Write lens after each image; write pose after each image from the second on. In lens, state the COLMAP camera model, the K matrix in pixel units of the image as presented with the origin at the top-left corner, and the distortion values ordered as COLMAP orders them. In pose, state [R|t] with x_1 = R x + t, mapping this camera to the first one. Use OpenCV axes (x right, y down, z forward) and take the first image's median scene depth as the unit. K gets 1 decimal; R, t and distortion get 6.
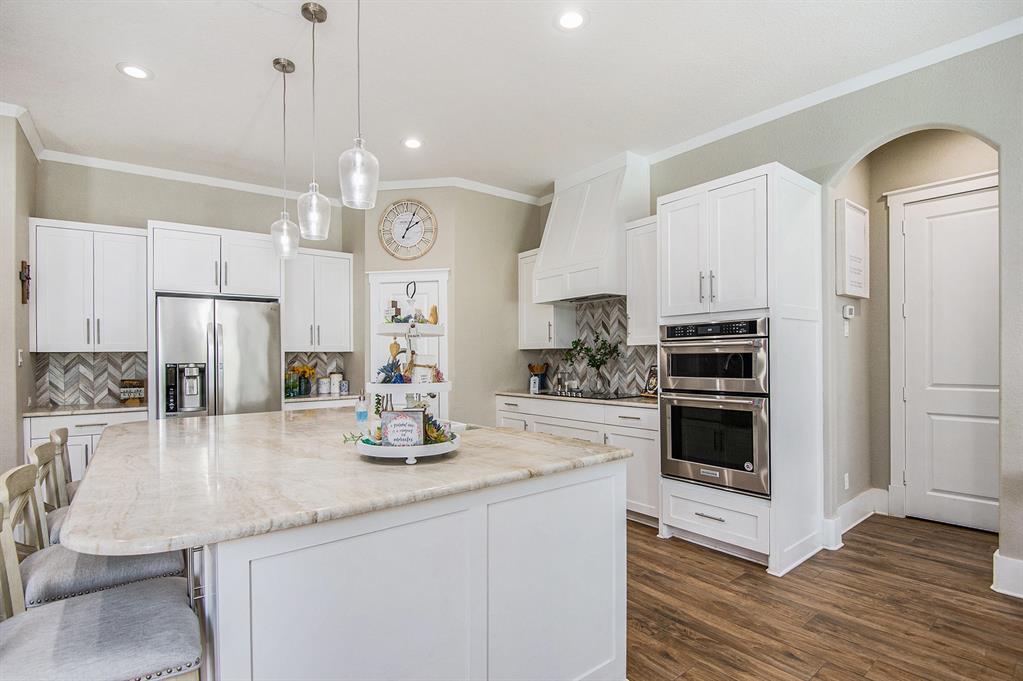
lens RADIAL K [[485.7, 0, 513.9], [0, 485.7, 353.9], [0, 0, 1]] dist [-0.001841, -0.000126]
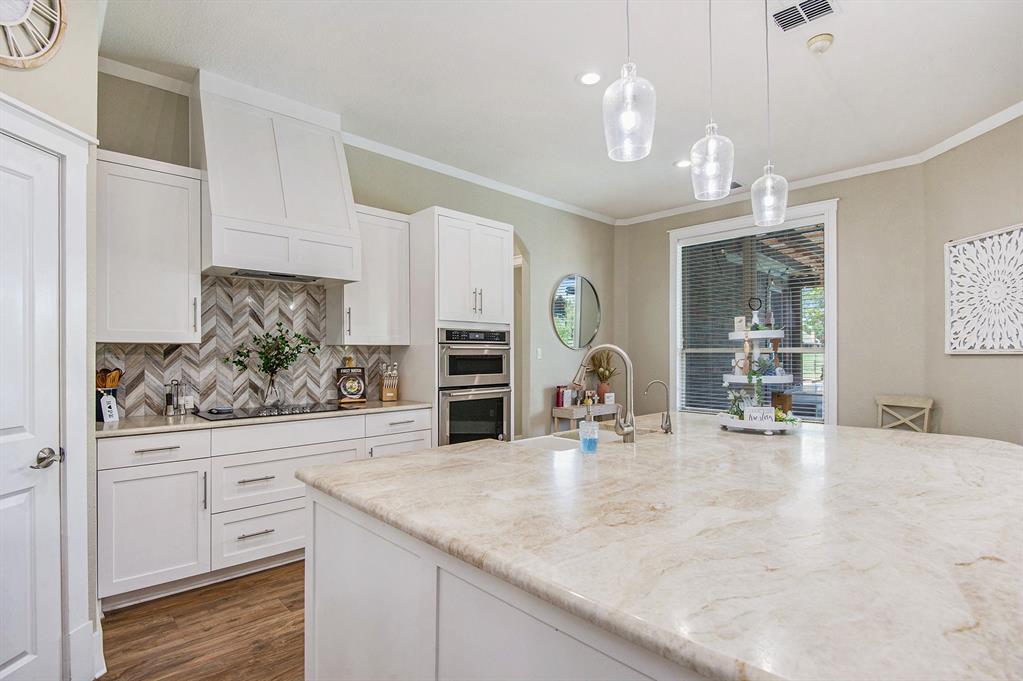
lens RADIAL K [[497.9, 0, 512.2], [0, 497.9, 358.5], [0, 0, 1]] dist [-0.031496, 0.000223]
pose [[-0.101821, 0.001778, 0.994801, -0.619712], [-0.005240, 0.999984, -0.002323, 0.007122], [-0.994789, -0.005449, -0.101810, 0.743882]]
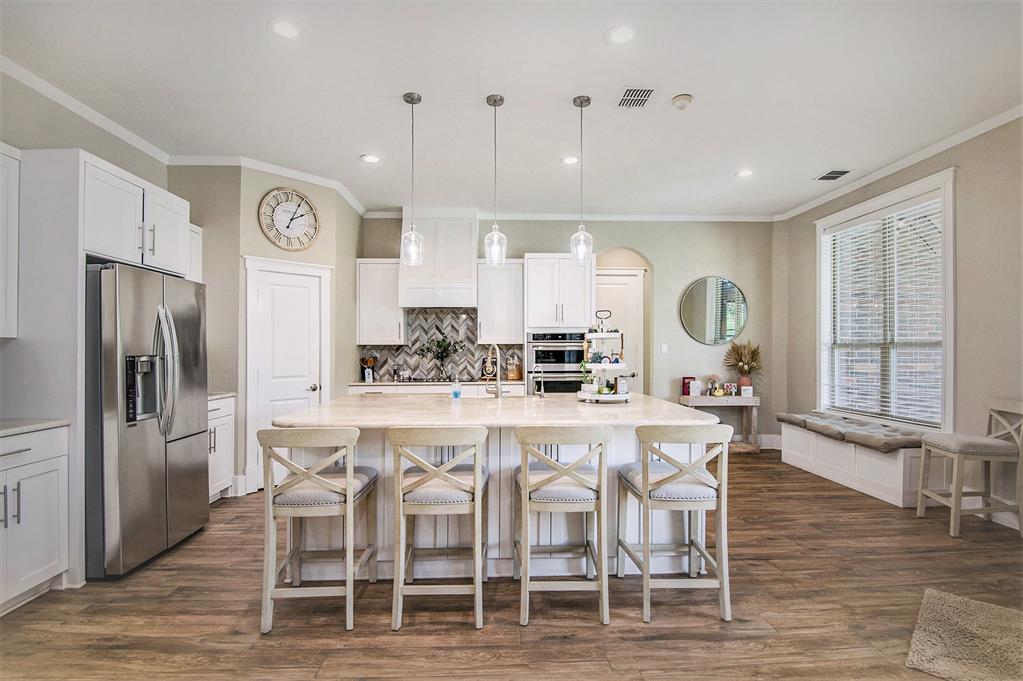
lens RADIAL K [[485.7, 0, 513.9], [0, 485.7, 353.9], [0, 0, 1]] dist [-0.001841, -0.000126]
pose [[0.576266, 0.004062, 0.817252, -0.826033], [-0.009173, 0.999957, 0.001498, 0.008160], [-0.817211, -0.008360, 0.576278, 0.077317]]
